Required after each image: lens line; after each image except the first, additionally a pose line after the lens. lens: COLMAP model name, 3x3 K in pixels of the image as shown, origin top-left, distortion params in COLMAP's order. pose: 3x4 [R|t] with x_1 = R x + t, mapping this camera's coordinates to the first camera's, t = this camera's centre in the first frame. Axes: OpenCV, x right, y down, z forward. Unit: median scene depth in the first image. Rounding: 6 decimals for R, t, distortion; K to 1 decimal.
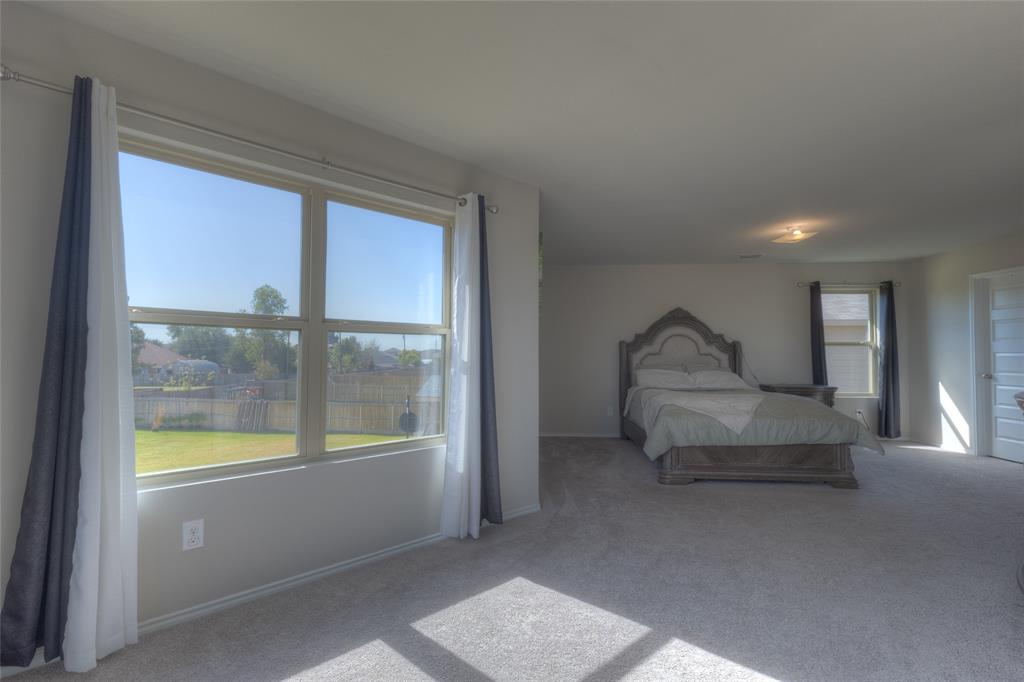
lens RADIAL K [[473.9, 0, 510.8], [0, 473.9, 341.6], [0, 0, 1]] dist [0.015809, -0.000769]
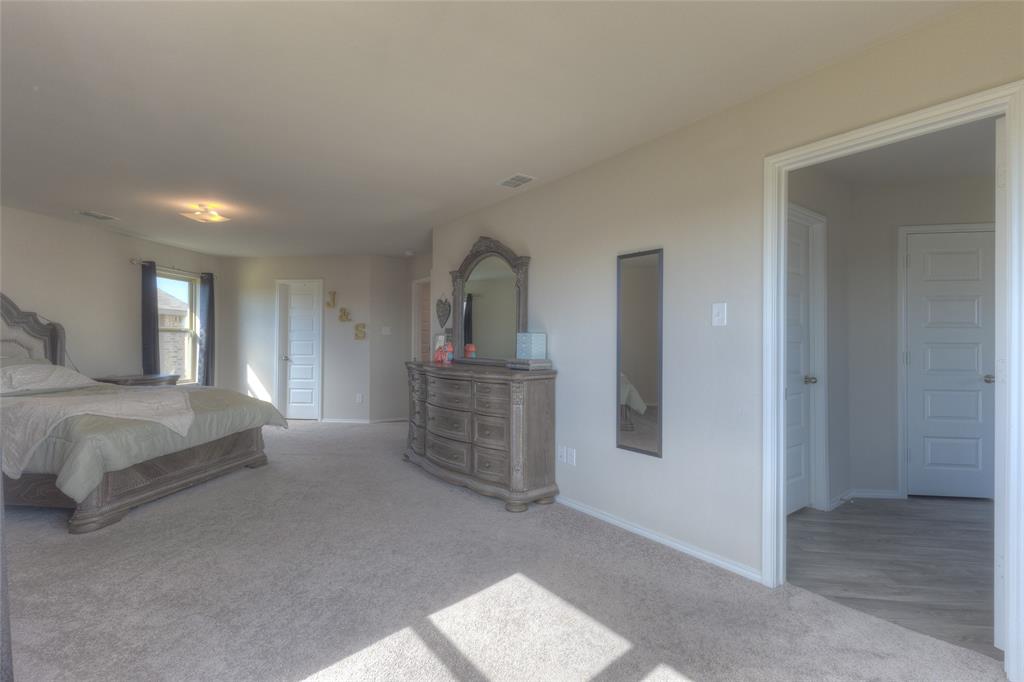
lens RADIAL K [[473.9, 0, 510.8], [0, 473.9, 341.6], [0, 0, 1]] dist [0.015809, -0.000769]
pose [[0.088219, 0.002900, 0.996097, -0.226170], [-0.034636, 0.999400, 0.000157, 0.003798], [-0.995499, -0.034515, 0.088266, 0.248179]]
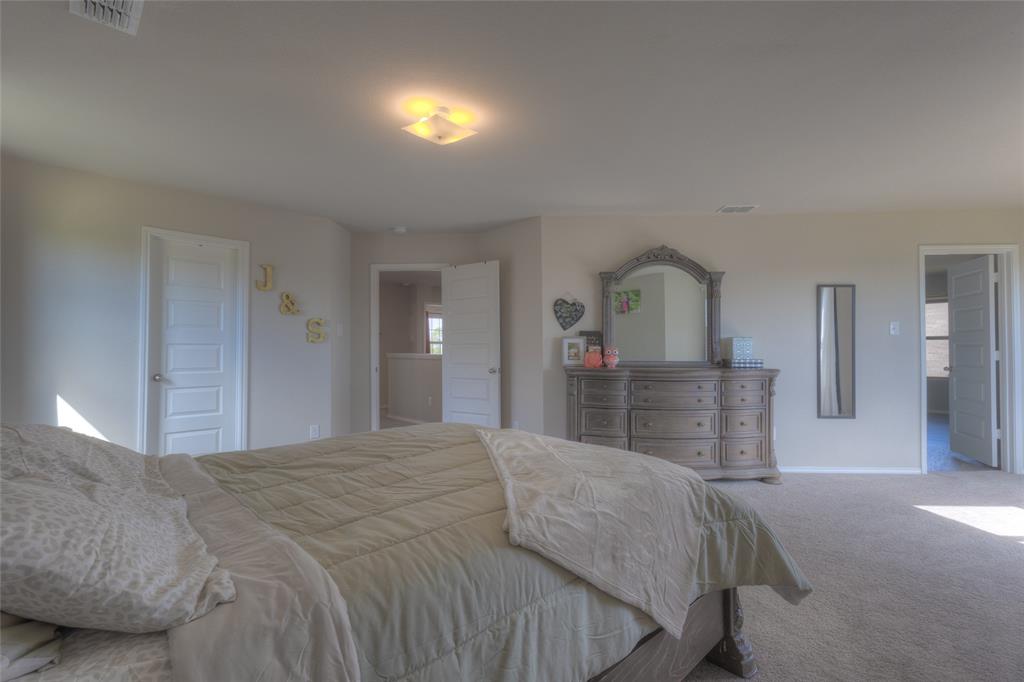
lens RADIAL K [[473.9, 0, 510.8], [0, 473.9, 341.6], [0, 0, 1]] dist [0.015809, -0.000769]
pose [[-0.721773, 0.011453, 0.692035, 0.128288], [-0.019383, 0.999136, -0.036751, 0.031695], [-0.691858, -0.039940, -0.720928, 1.041275]]
